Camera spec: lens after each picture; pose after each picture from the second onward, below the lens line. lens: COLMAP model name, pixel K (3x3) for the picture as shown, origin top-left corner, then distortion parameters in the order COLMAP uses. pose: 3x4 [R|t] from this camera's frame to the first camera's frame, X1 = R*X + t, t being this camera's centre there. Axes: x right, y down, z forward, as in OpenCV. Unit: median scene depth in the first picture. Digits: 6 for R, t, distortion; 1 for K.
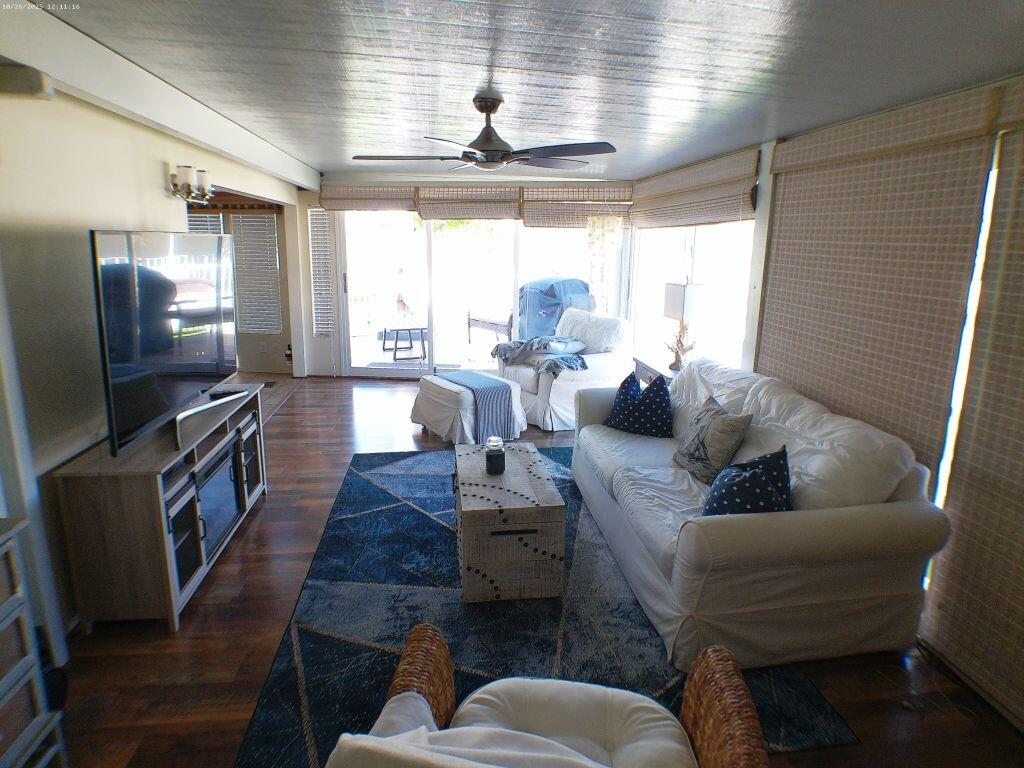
lens RADIAL K [[604.0, 0, 519.2], [0, 604.0, 366.7], [0, 0, 1]] dist [-0.037262, -0.005777]
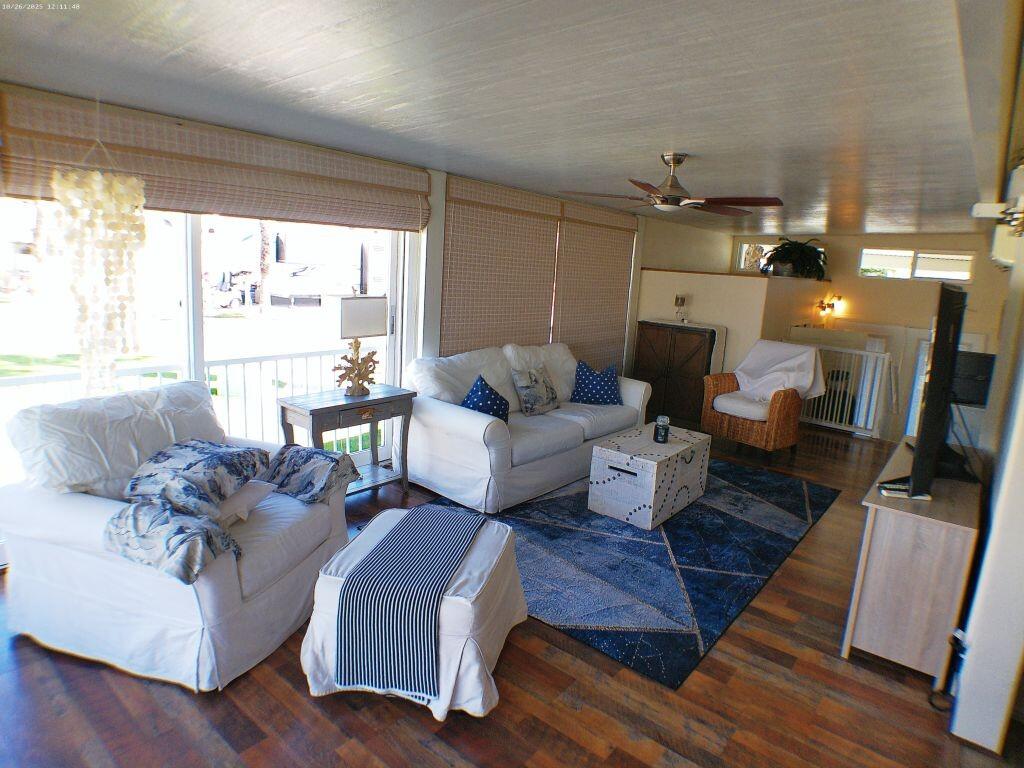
lens RADIAL K [[604.0, 0, 519.2], [0, 604.0, 366.7], [0, 0, 1]] dist [-0.037262, -0.005777]
pose [[-0.685585, -0.178373, 0.705801, -0.577446], [0.077708, 0.946048, 0.314571, -0.333234], [-0.723833, 0.270511, -0.634736, 1.587460]]
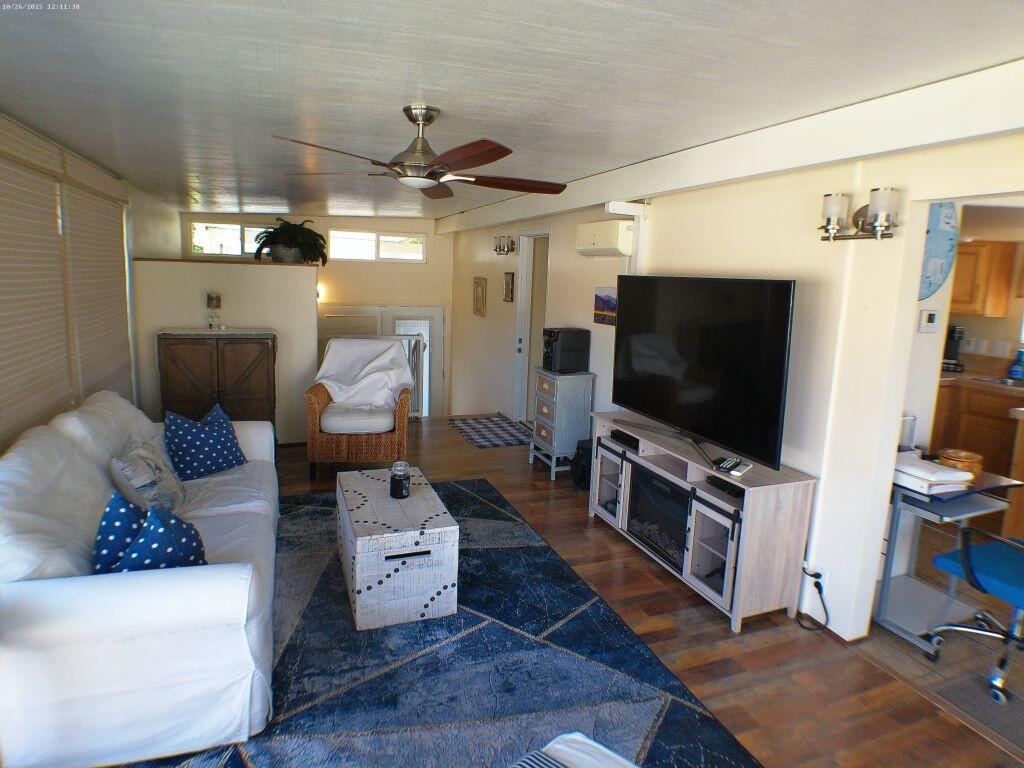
lens RADIAL K [[604.0, 0, 519.2], [0, 604.0, 366.7], [0, 0, 1]] dist [-0.037262, -0.005777]
pose [[-0.968806, -0.017414, -0.247206, 0.014169], [-0.102838, 0.935835, 0.337101, -0.302128], [0.225474, 0.352008, -0.908434, 1.472079]]
